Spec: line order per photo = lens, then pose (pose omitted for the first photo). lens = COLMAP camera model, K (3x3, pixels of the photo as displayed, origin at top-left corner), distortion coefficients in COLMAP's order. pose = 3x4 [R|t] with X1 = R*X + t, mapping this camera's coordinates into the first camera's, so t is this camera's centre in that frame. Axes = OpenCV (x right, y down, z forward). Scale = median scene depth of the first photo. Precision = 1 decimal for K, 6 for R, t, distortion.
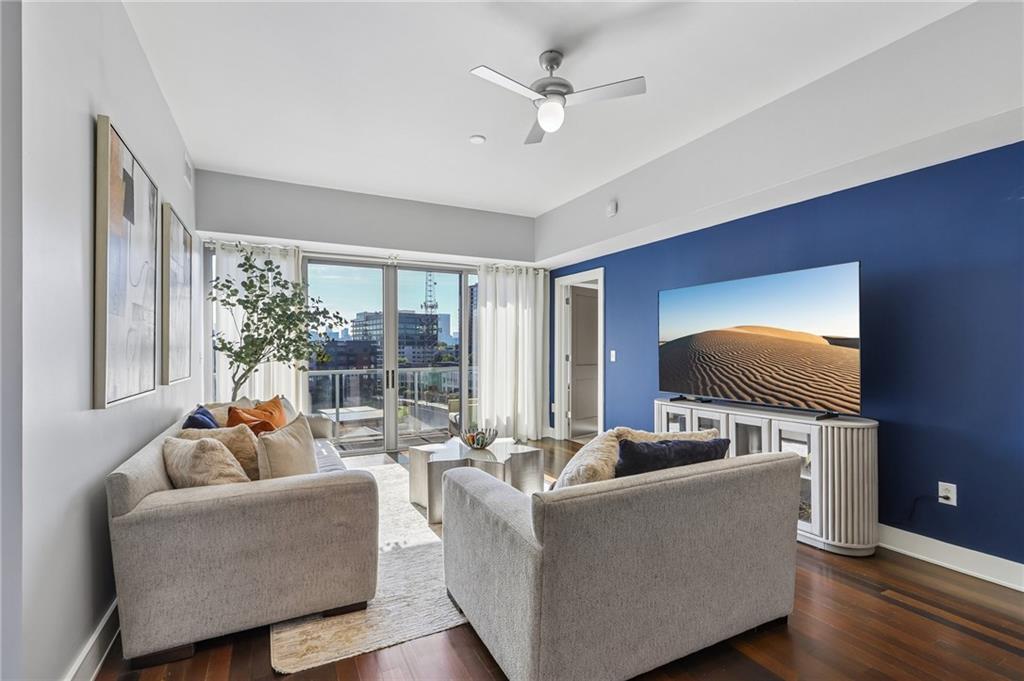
lens RADIAL K [[464.9, 0, 506.4], [0, 464.9, 349.5], [0, 0, 1]] dist [0.003300, 0.000013]
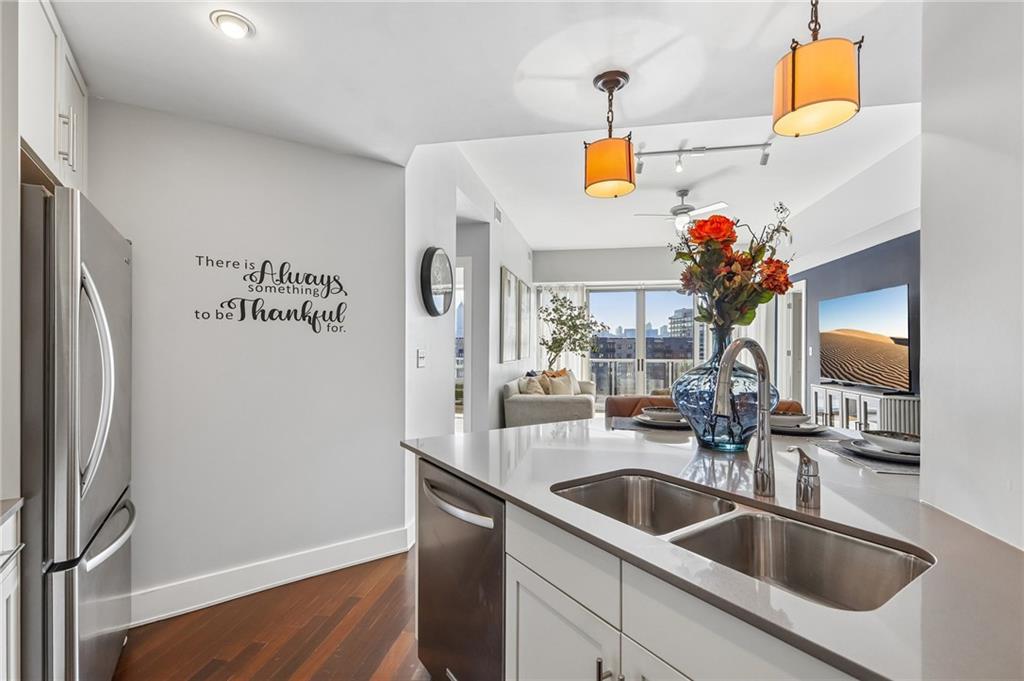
lens RADIAL K [[464.9, 0, 510.3], [0, 464.9, 343.5], [0, 0, 1]] dist [0.003300, 0.000013]
pose [[0.794773, 0.003813, -0.606895, 0.429373], [-0.007636, 0.999964, -0.003717, 0.004214], [0.606859, 0.007588, 0.794773, -0.586073]]
